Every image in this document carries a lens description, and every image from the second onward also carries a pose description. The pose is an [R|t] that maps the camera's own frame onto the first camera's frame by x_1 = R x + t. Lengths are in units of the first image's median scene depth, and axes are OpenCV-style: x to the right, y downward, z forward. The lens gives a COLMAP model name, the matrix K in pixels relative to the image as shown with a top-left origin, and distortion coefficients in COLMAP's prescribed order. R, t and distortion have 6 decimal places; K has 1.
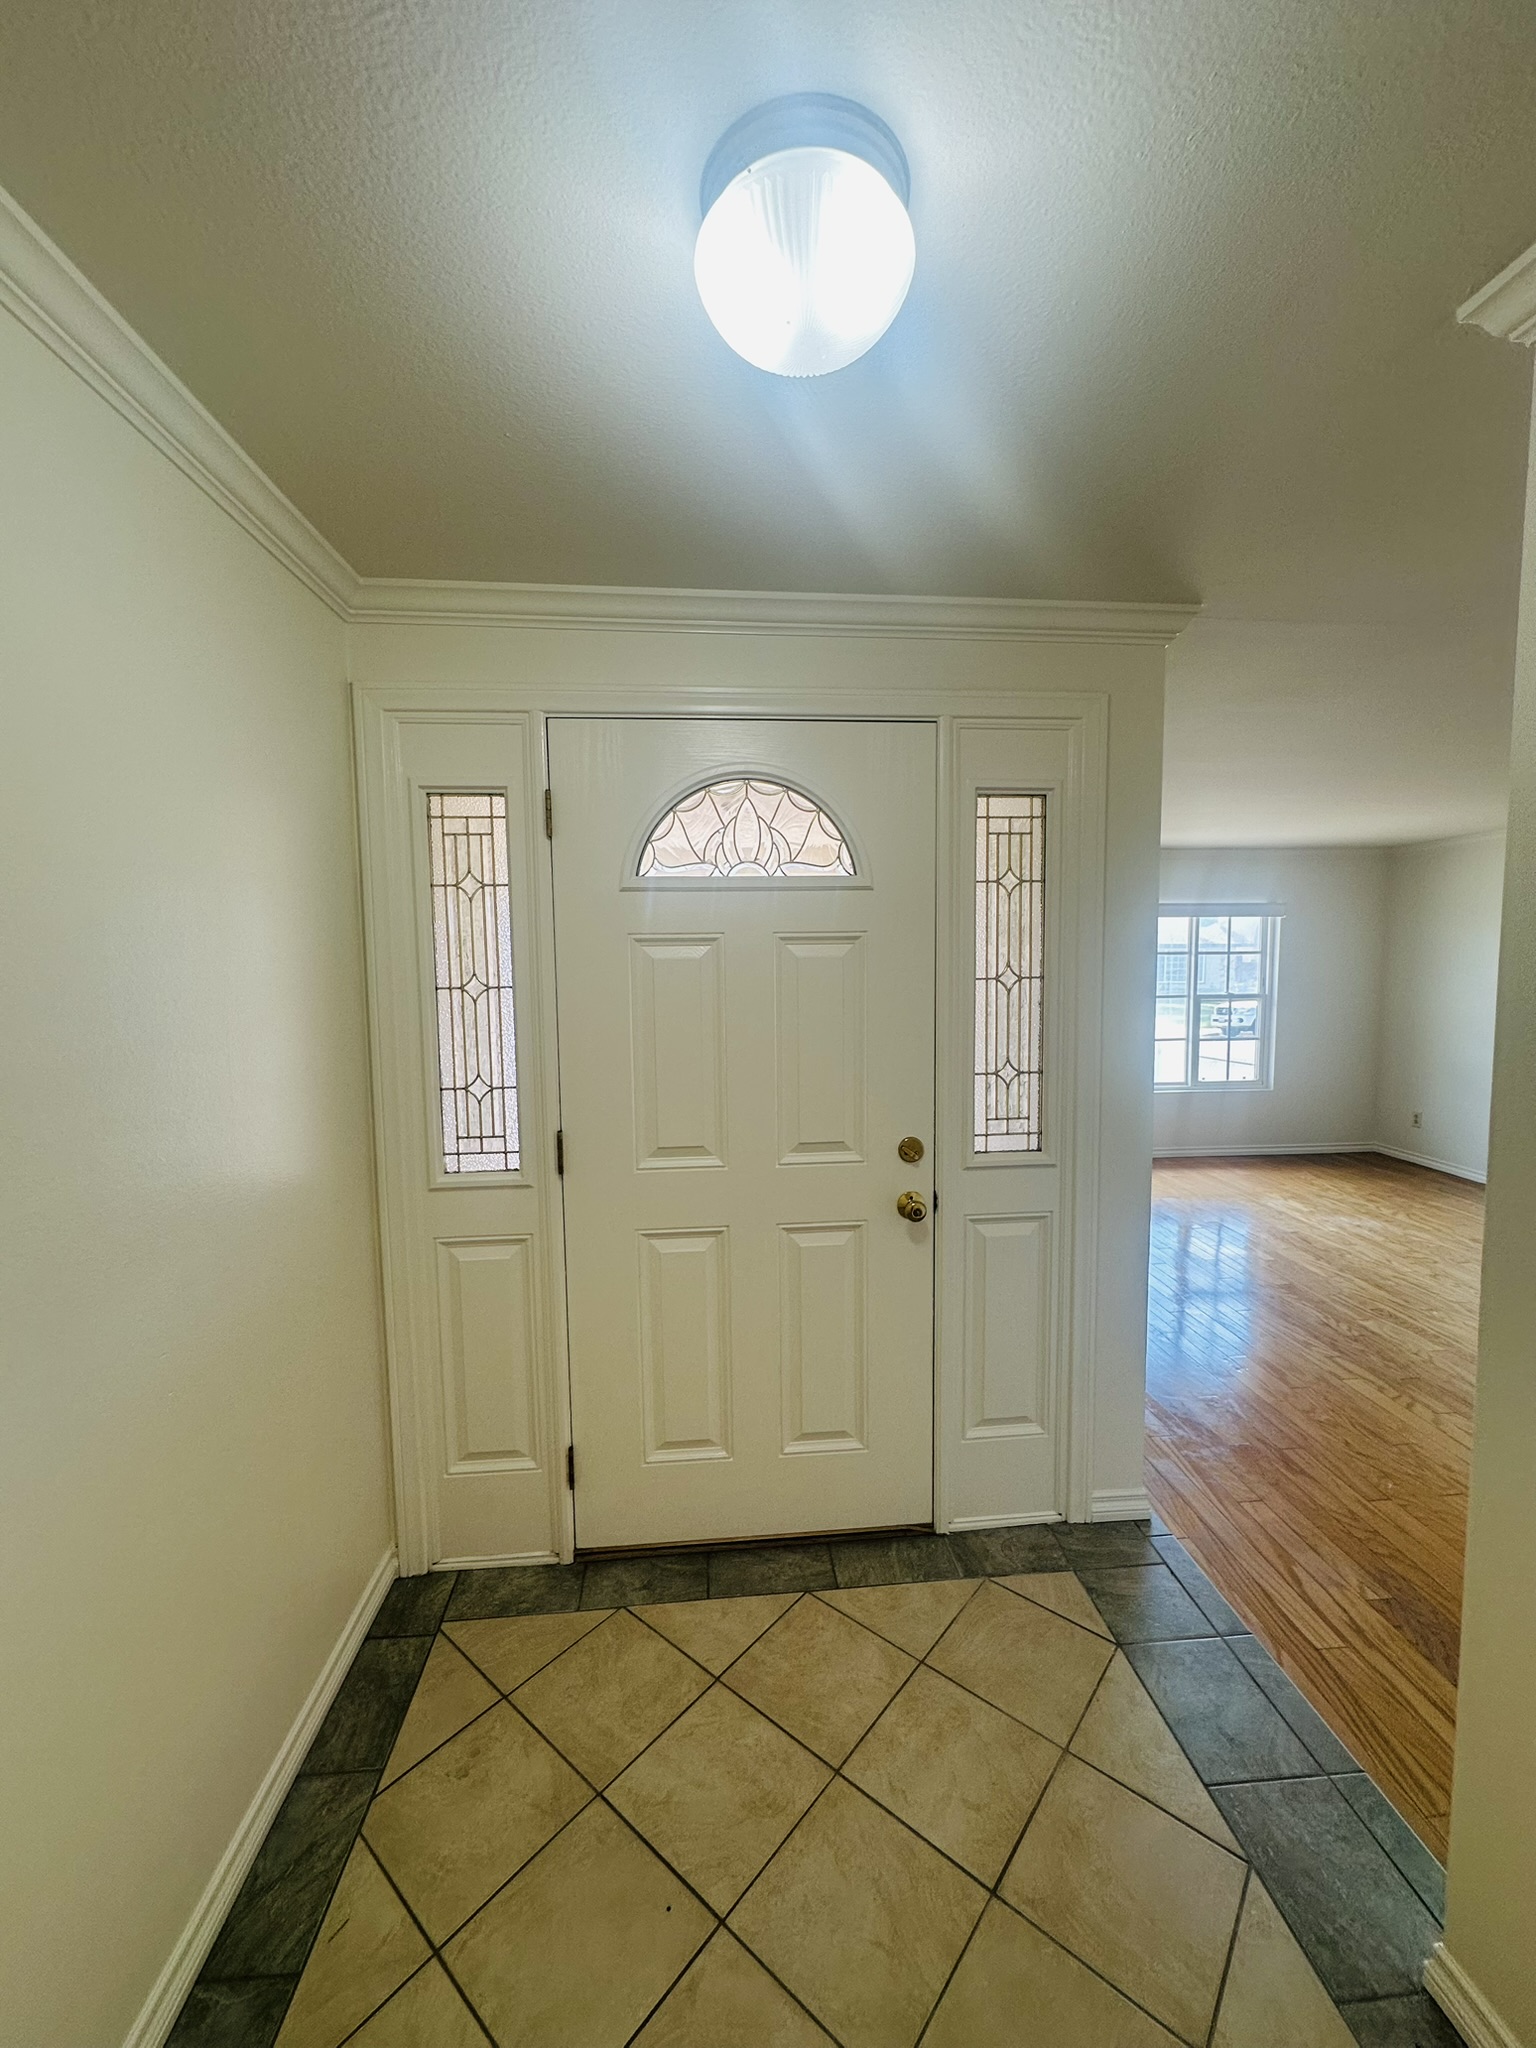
lens RADIAL K [[824.9, 0, 768.0], [0, 824.9, 1024.0], [0, 0, 1]] dist [-0.001353, -0.000033]
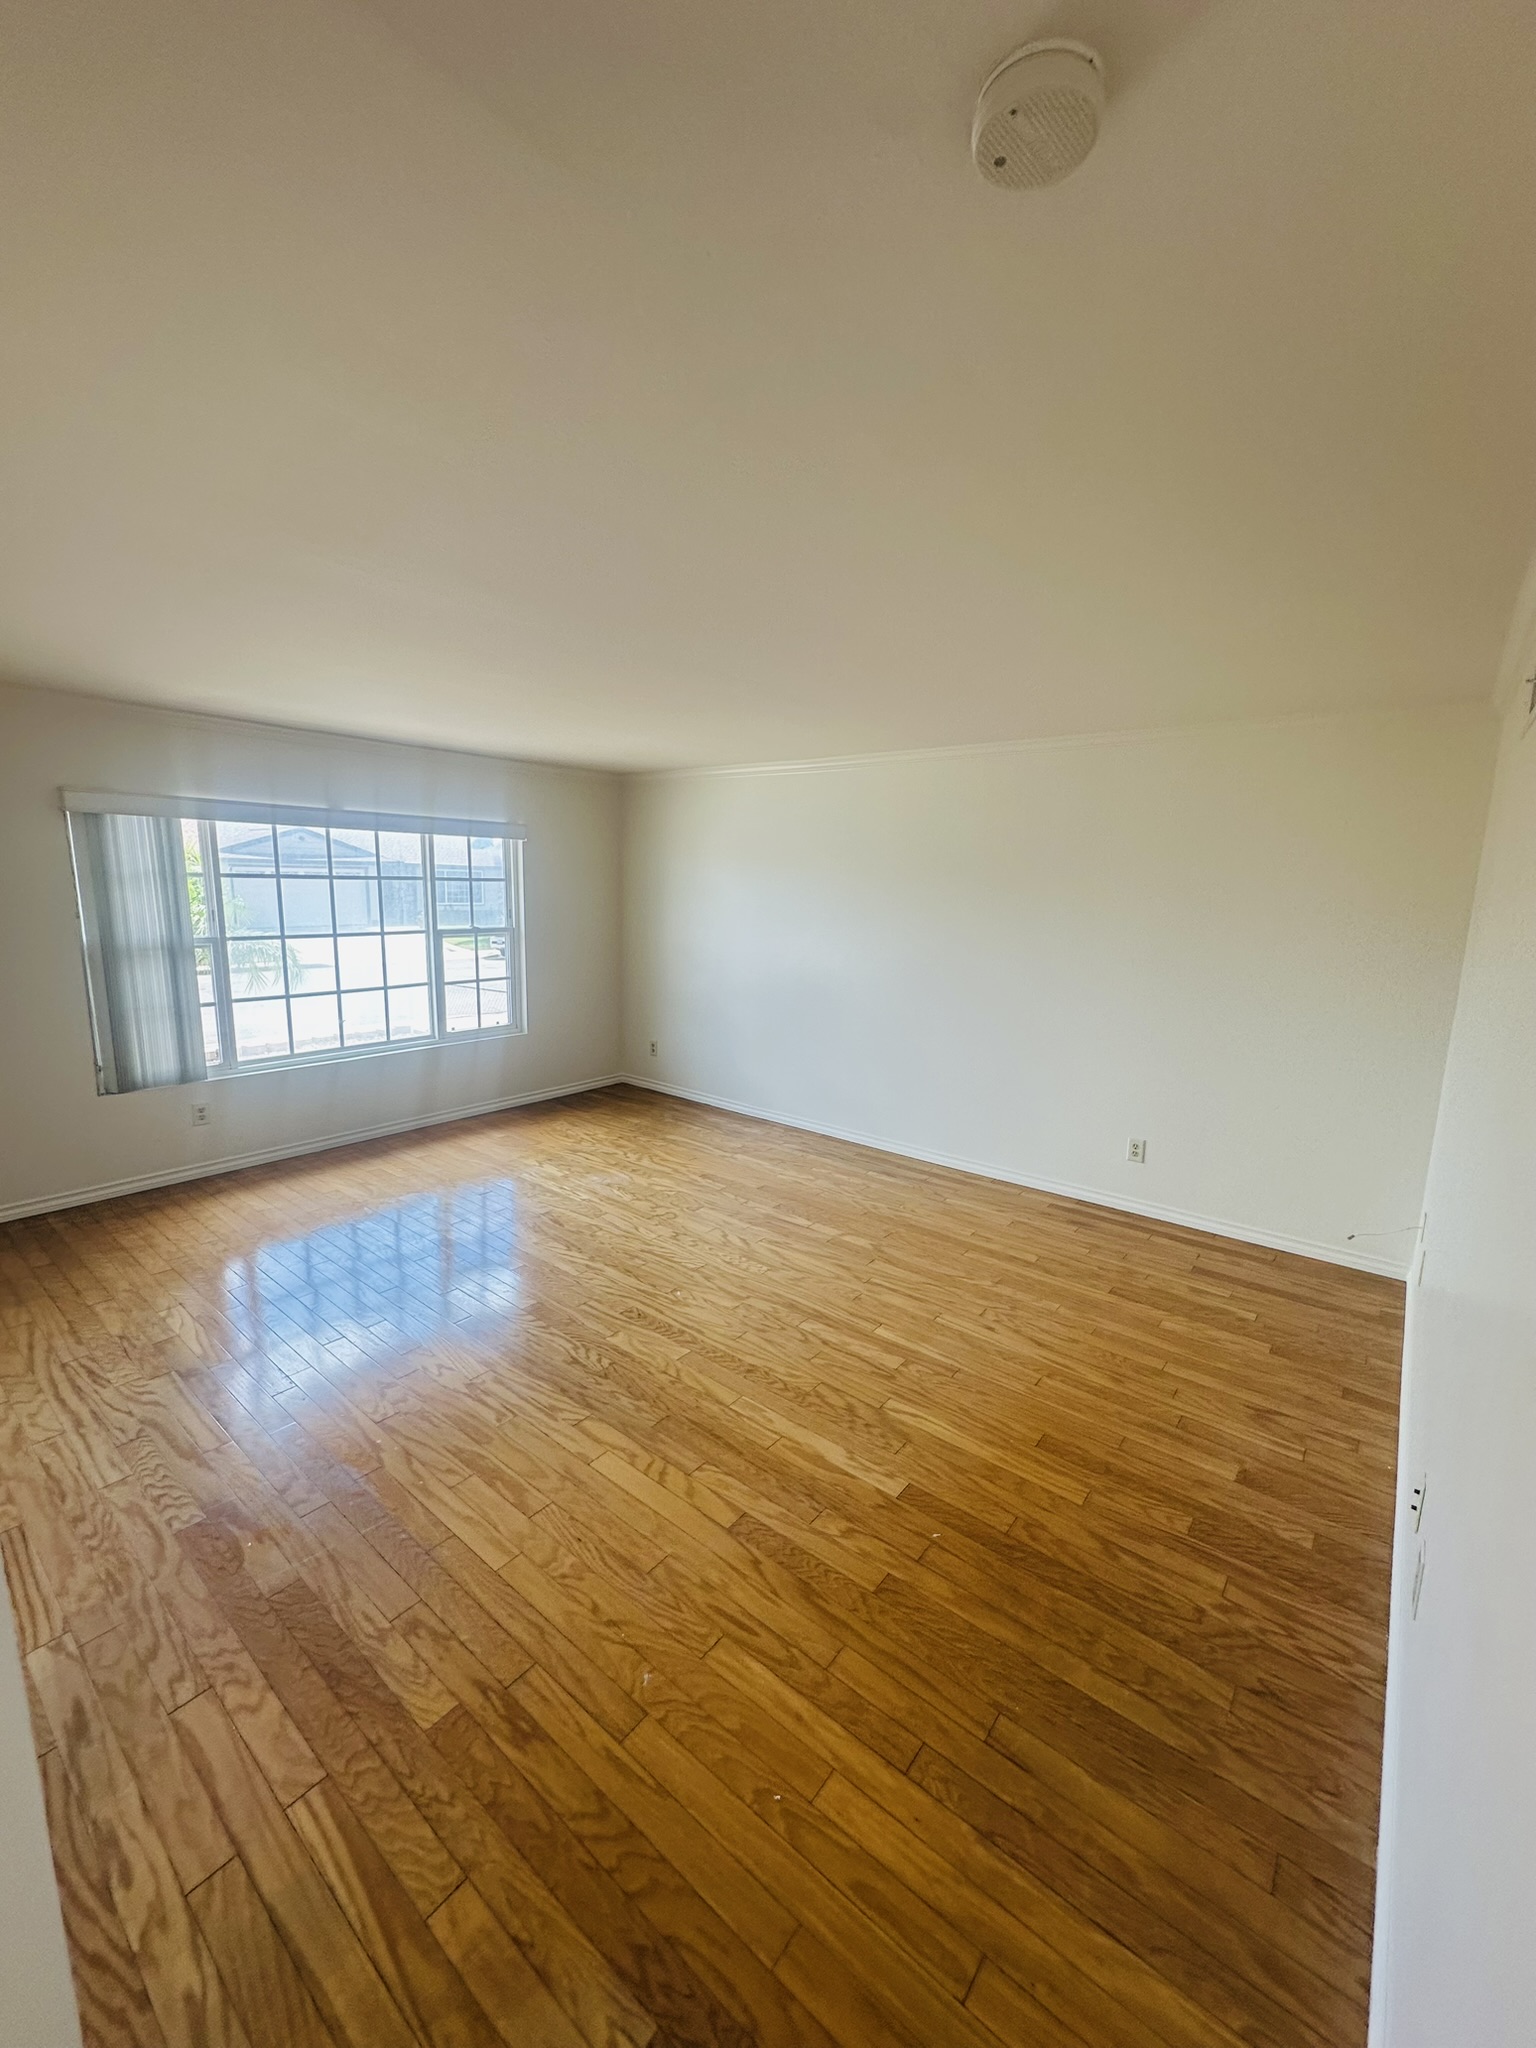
lens RADIAL K [[824.9, 0, 768.0], [0, 824.9, 1024.0], [0, 0, 1]] dist [-0.001353, -0.000033]
pose [[0.691154, -0.098506, 0.715962, 0.201184], [0.026603, 0.993464, 0.111006, -0.033092], [-0.722217, -0.057675, 0.689257, 0.251347]]
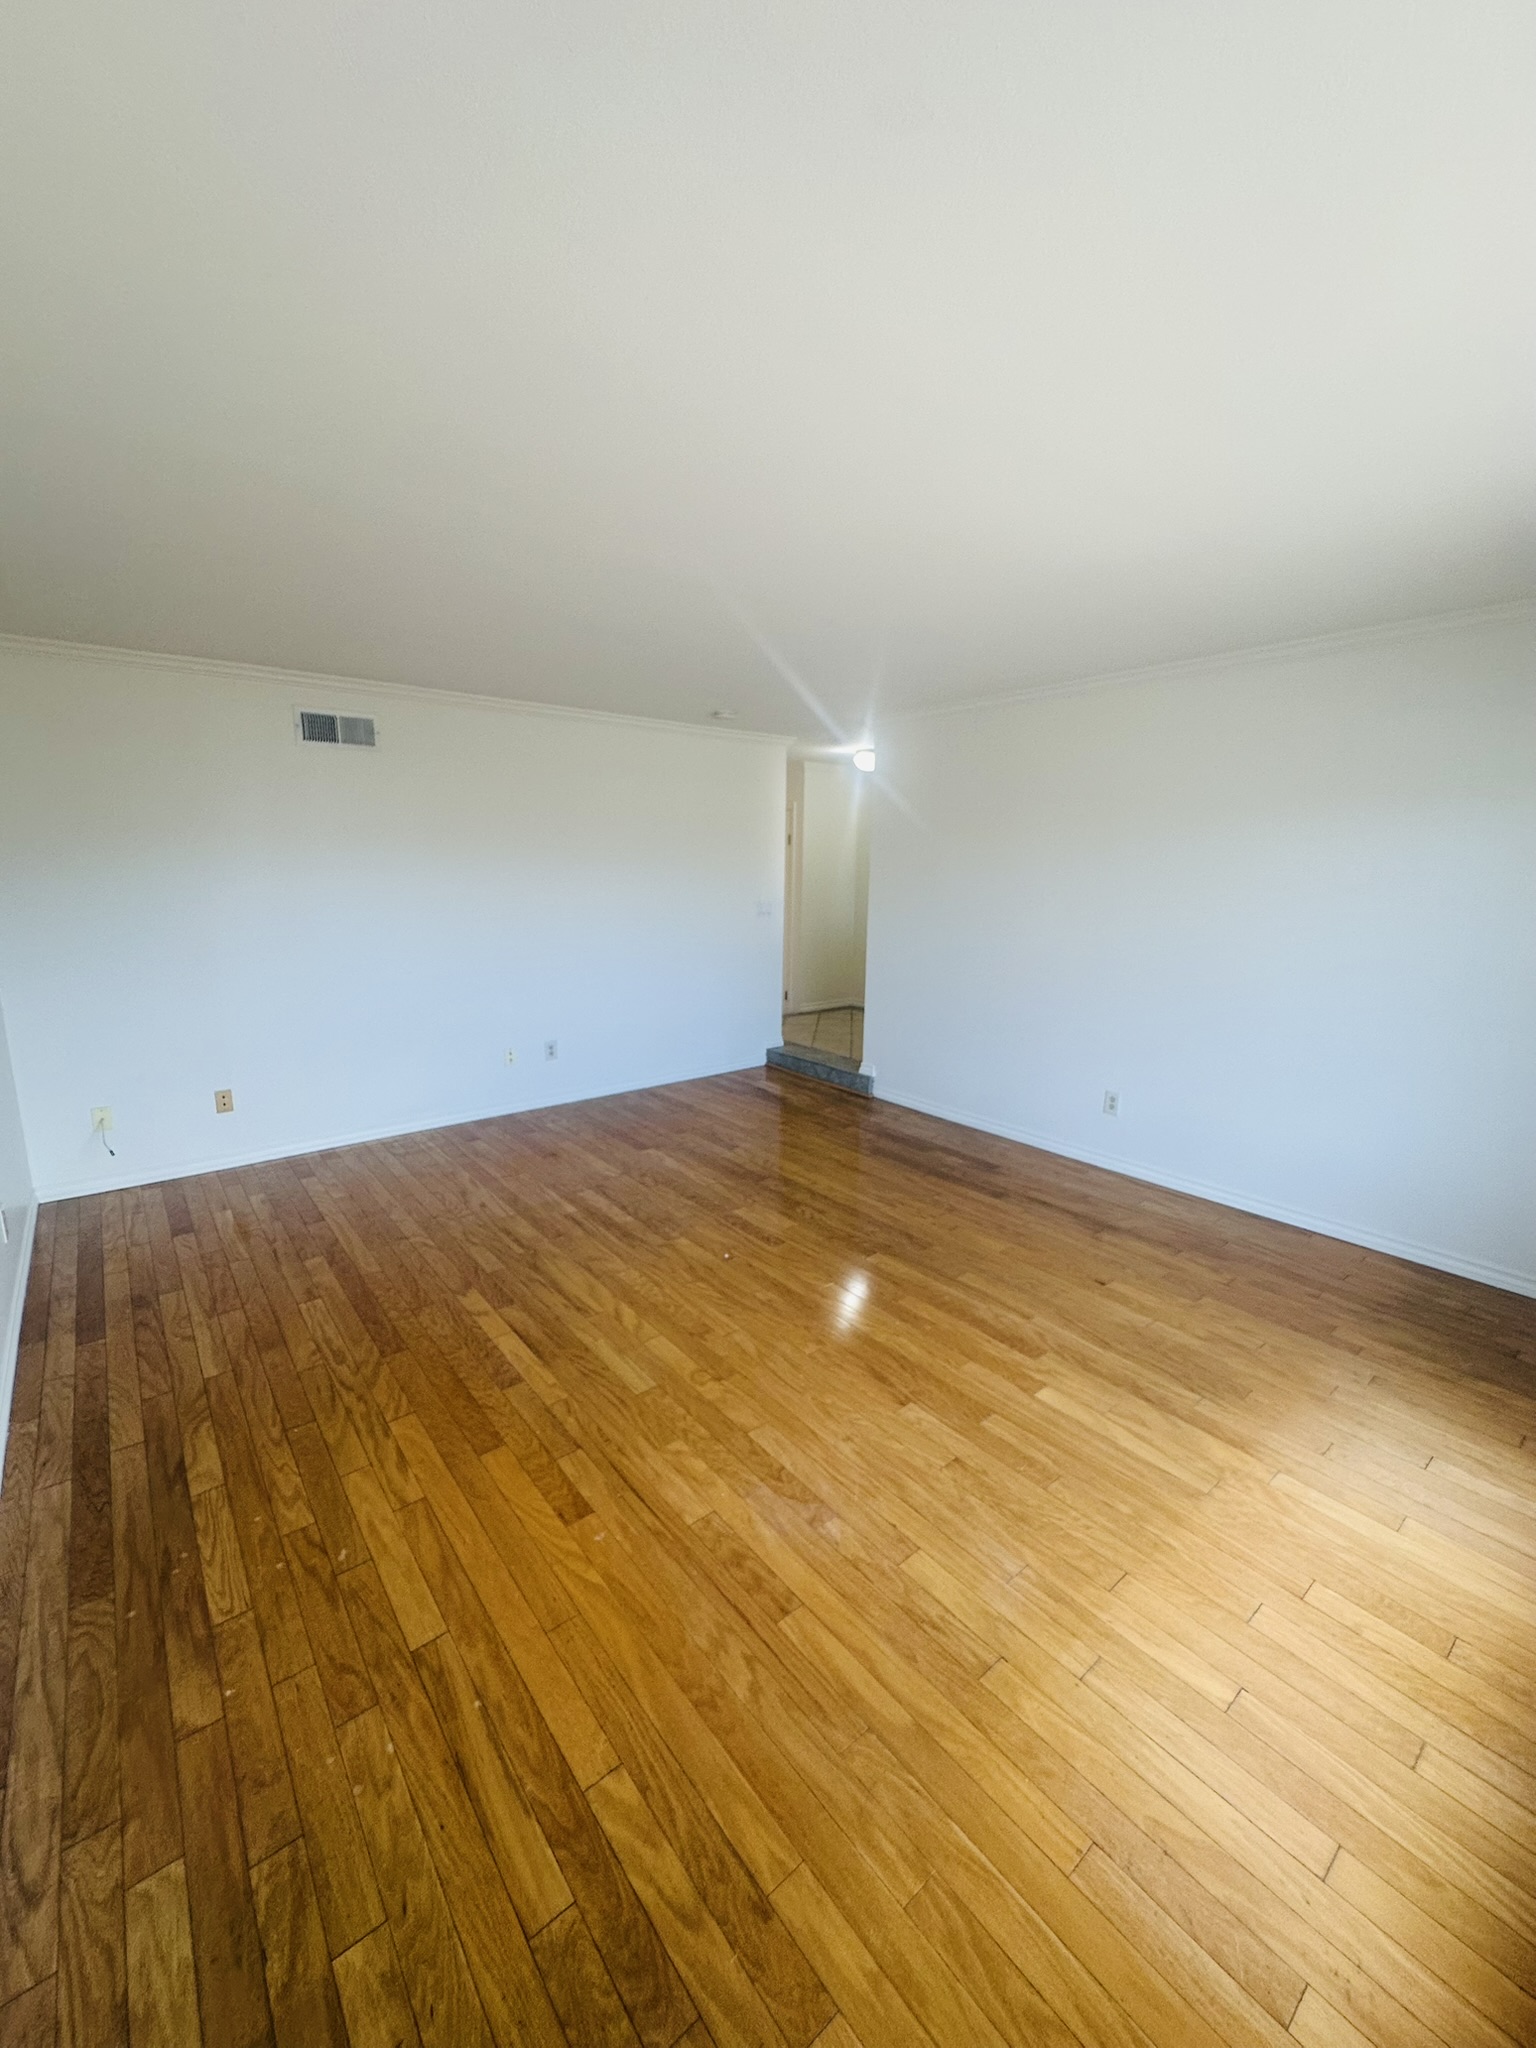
lens RADIAL K [[824.9, 0, 768.0], [0, 824.9, 1024.0], [0, 0, 1]] dist [-0.001353, -0.000033]
pose [[-0.827569, 0.111871, -0.550105, 0.965338], [-0.043931, 0.964030, 0.262137, -0.100046], [0.559643, 0.241103, -0.792887, 1.307416]]
